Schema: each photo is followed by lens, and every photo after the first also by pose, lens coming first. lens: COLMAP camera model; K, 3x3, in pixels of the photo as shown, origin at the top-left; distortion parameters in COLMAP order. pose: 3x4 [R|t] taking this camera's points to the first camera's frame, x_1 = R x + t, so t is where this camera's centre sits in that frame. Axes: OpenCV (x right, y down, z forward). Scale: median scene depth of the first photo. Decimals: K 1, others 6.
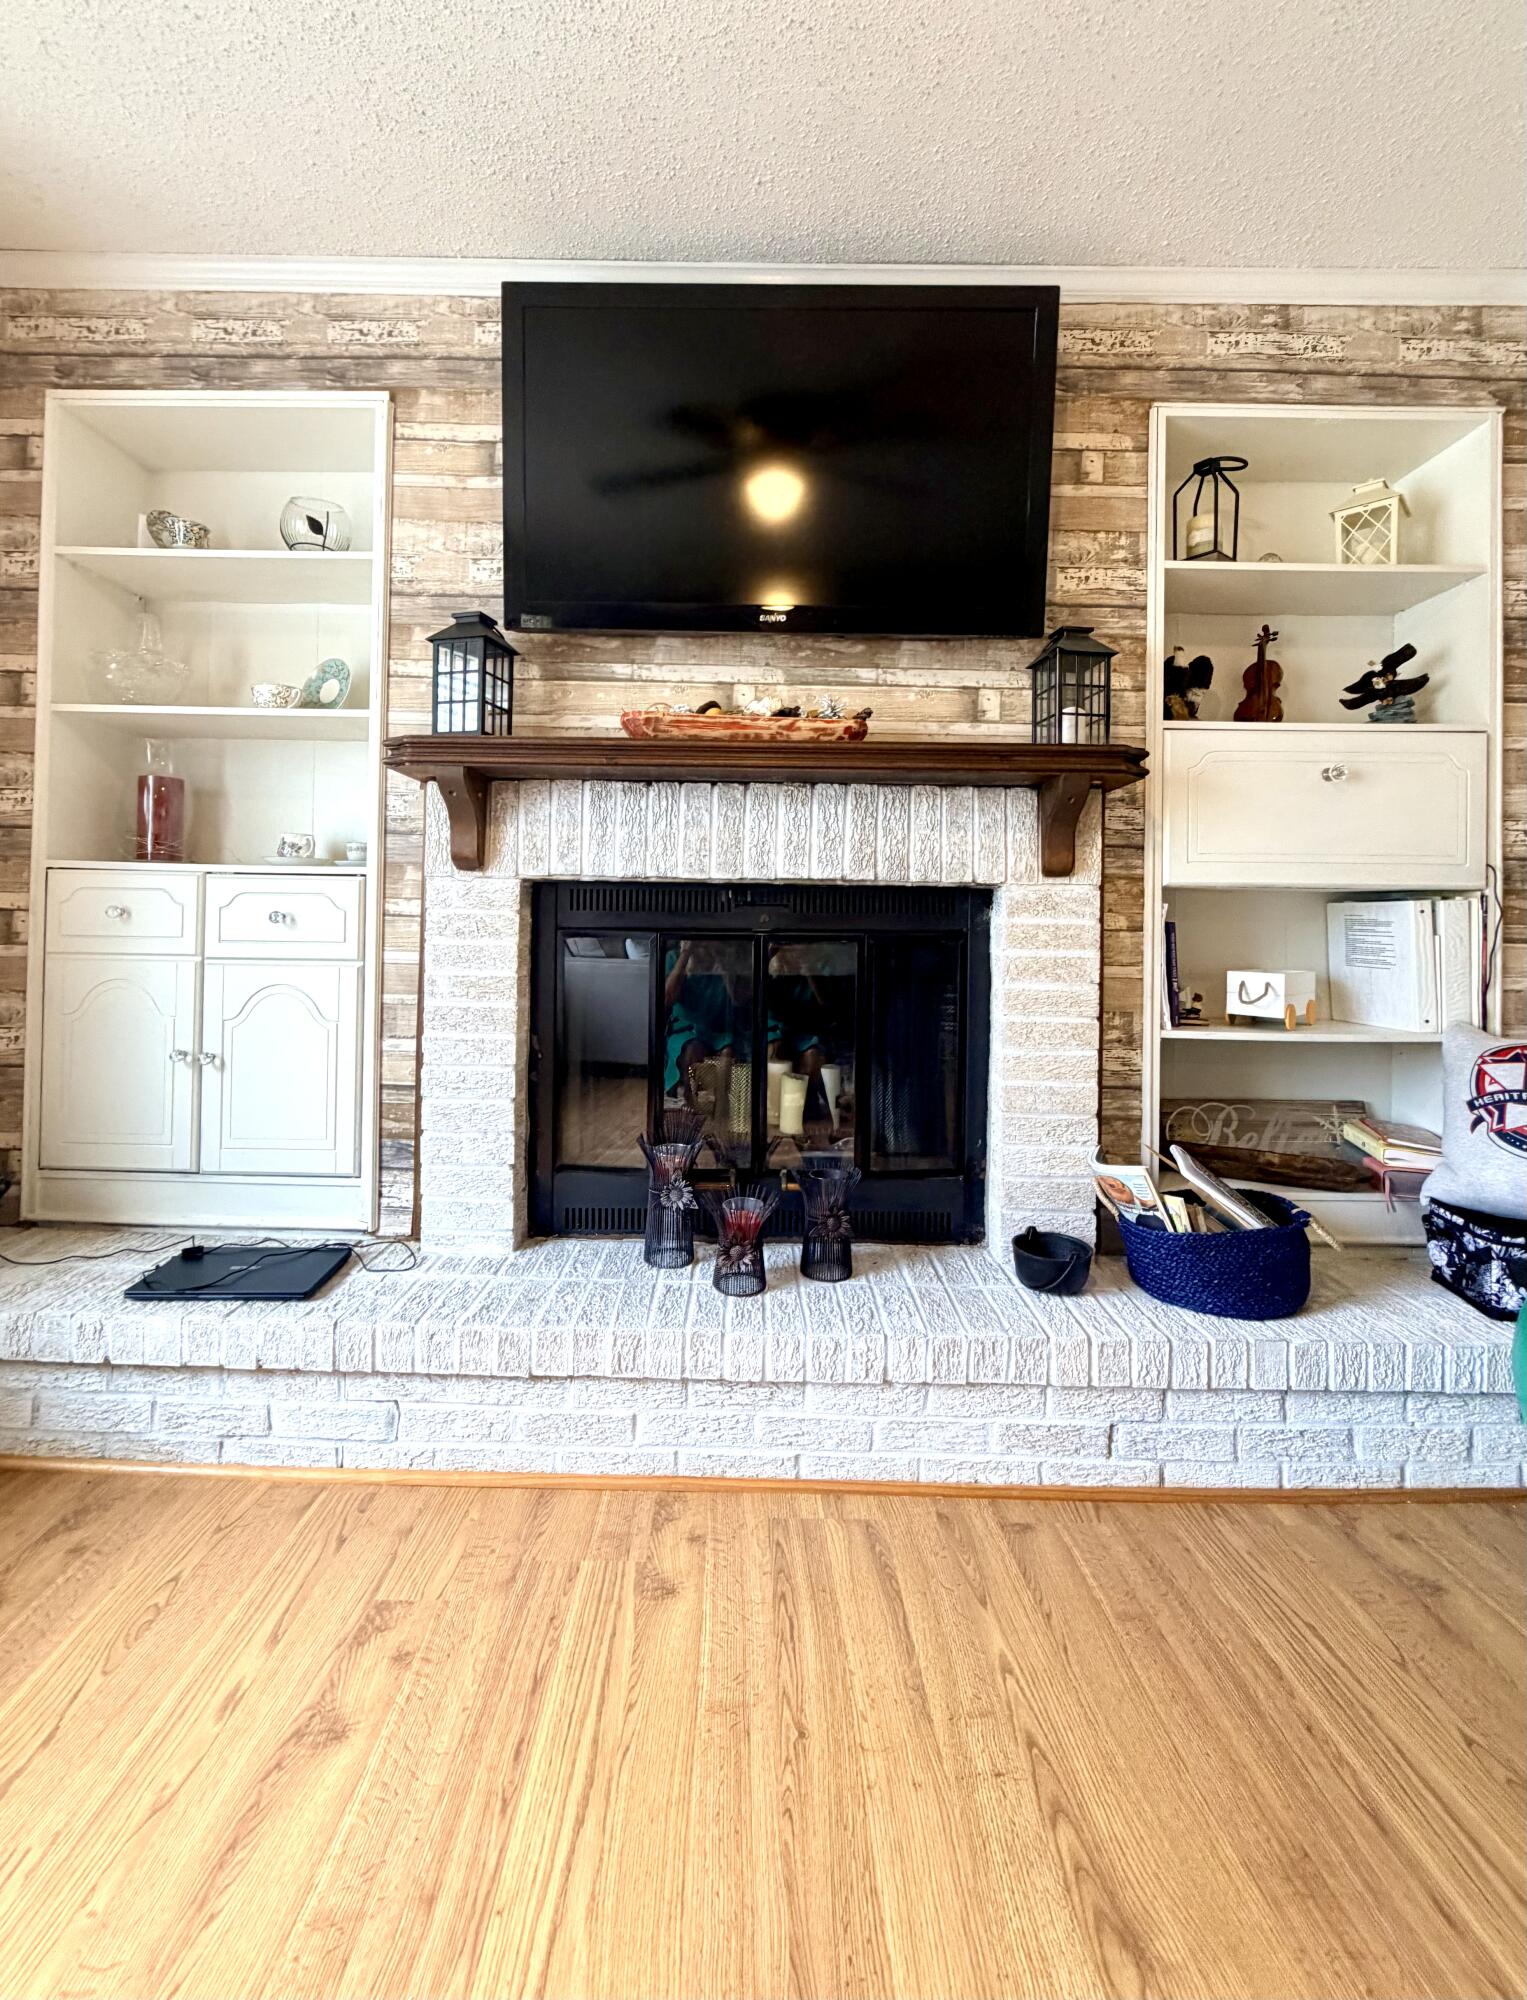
lens RADIAL K [[869.7, 0, 744.1], [0, 869.7, 910.4], [0, 0, 1]] dist [-0.001755, -0.000064]
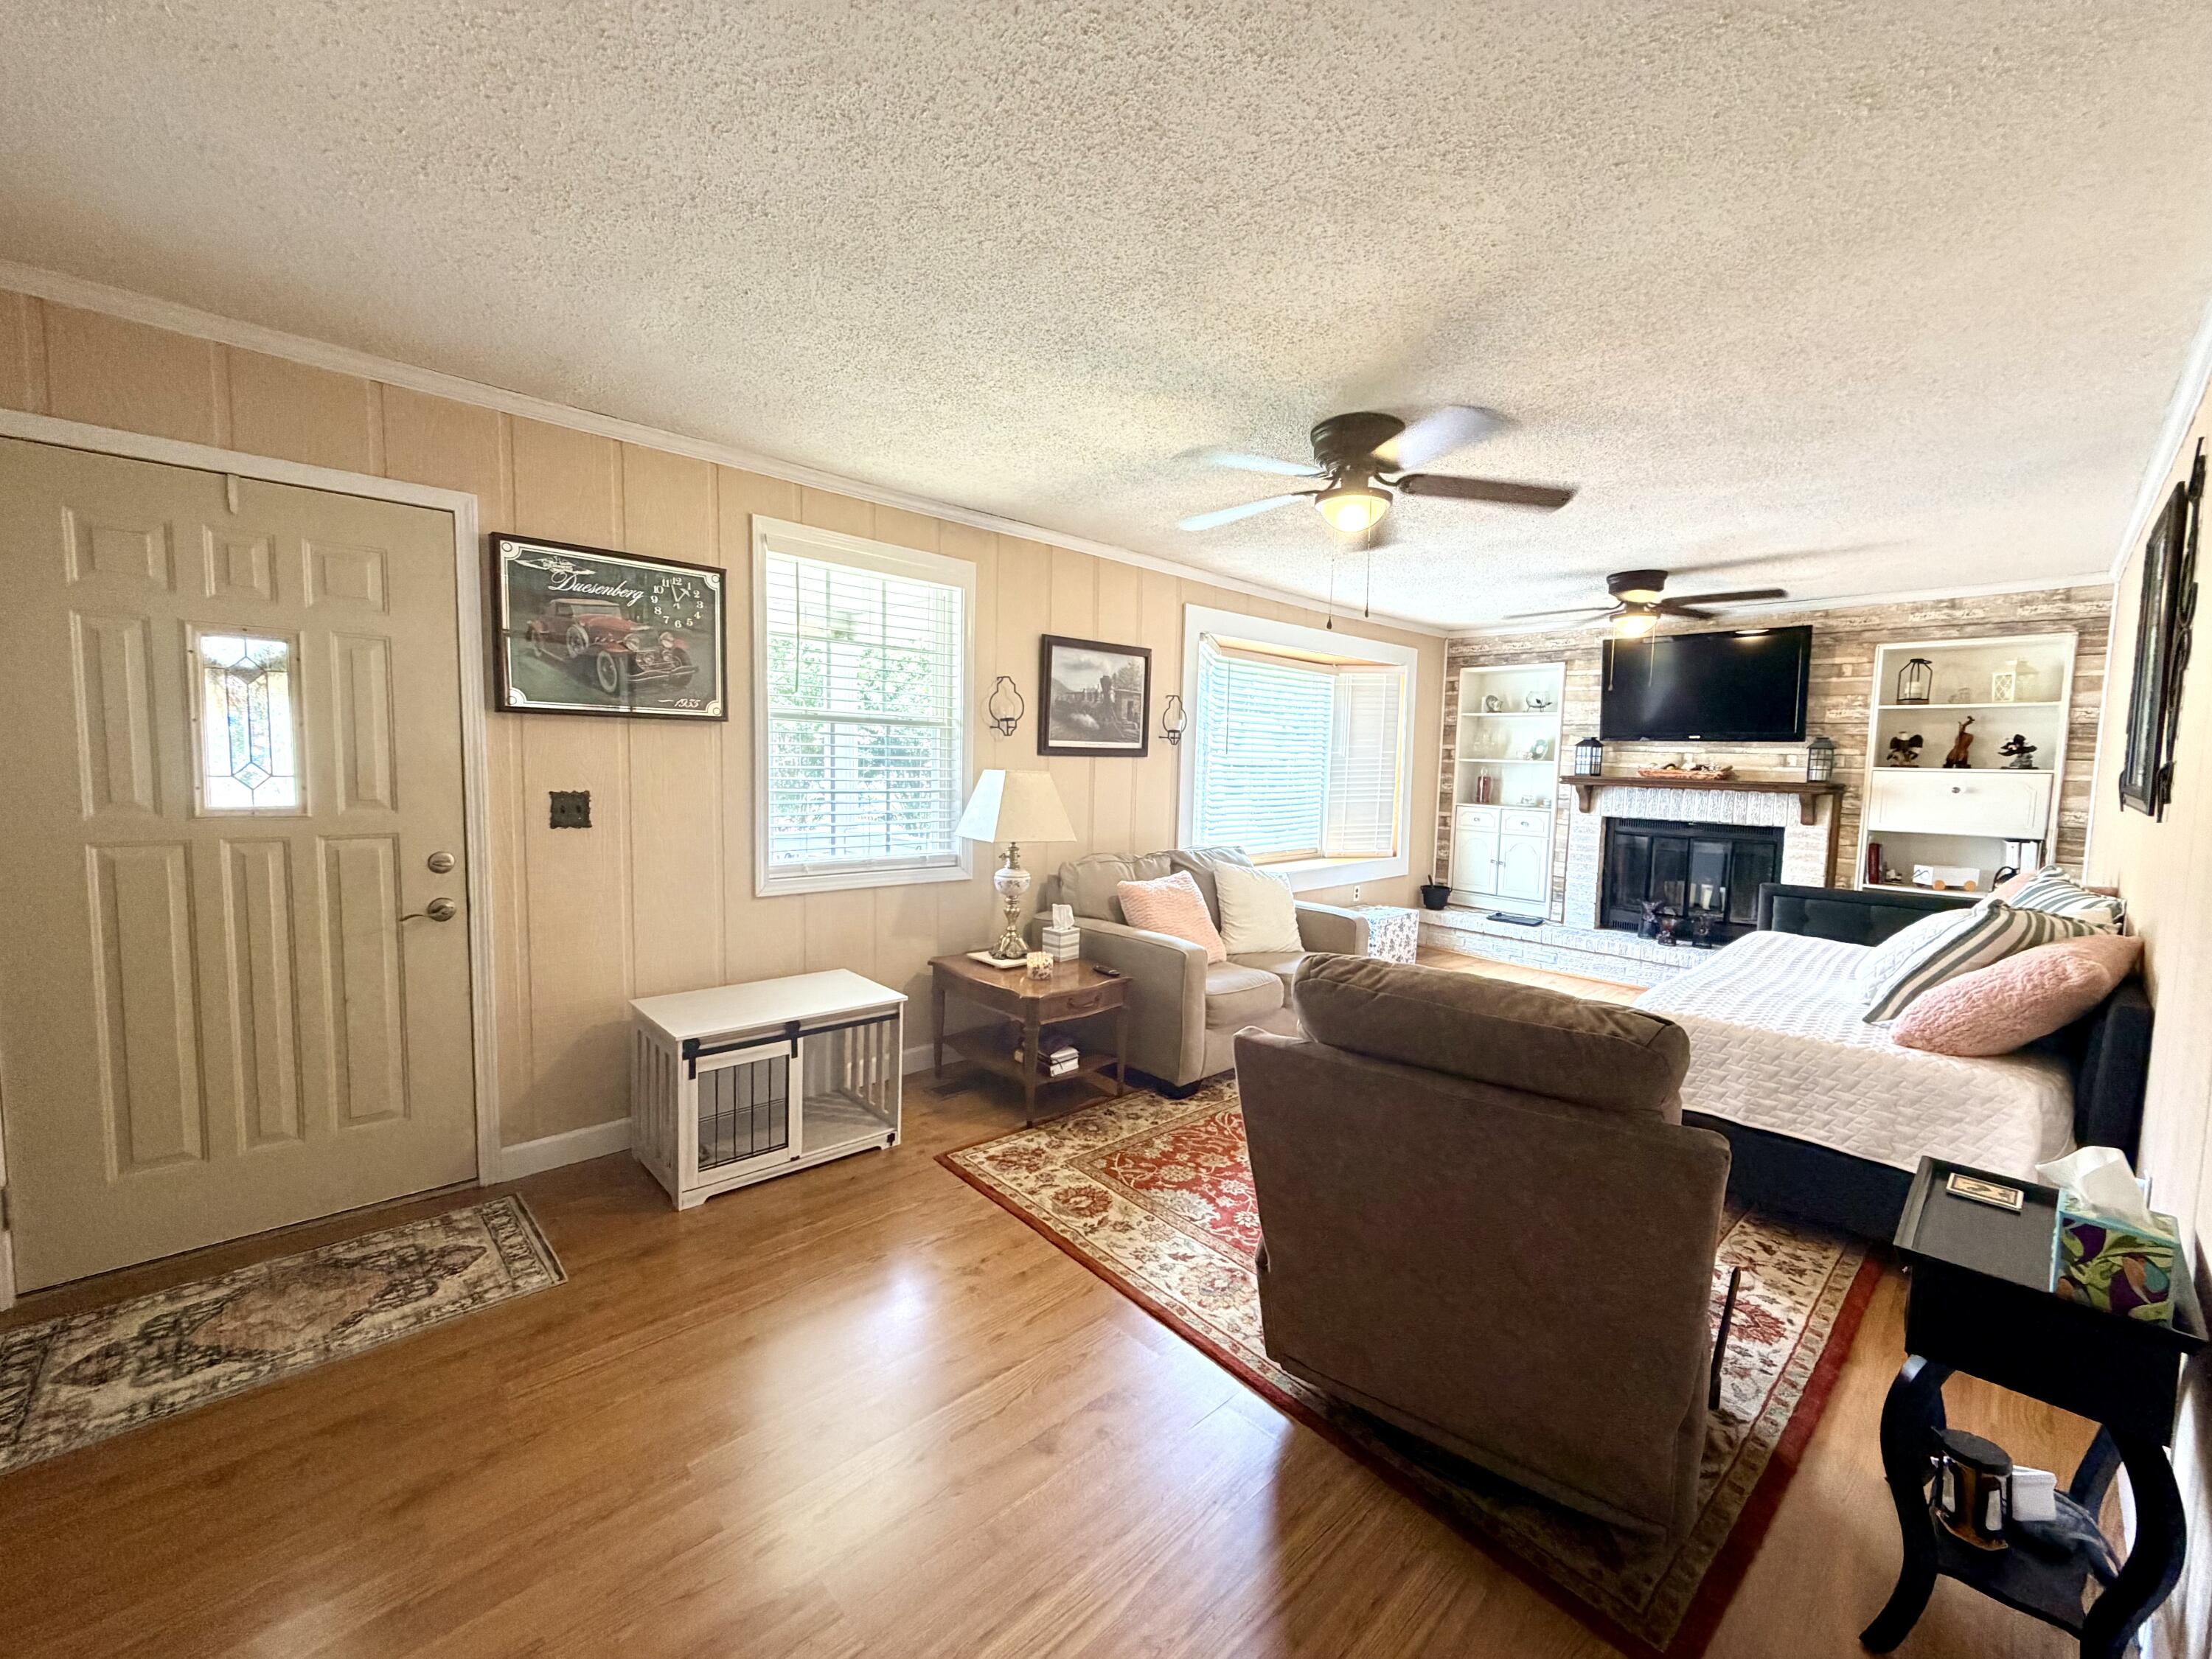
lens RADIAL K [[885.9, 0, 1103.8], [0, 885.9, 826.5], [0, 0, 1]] dist [0.000574, 0.000448]
pose [[0.684214, 0.058364, -0.726942, 0.844176], [-0.006650, 0.997250, 0.073806, -0.220620], [0.729251, -0.045665, 0.682721, -2.518042]]
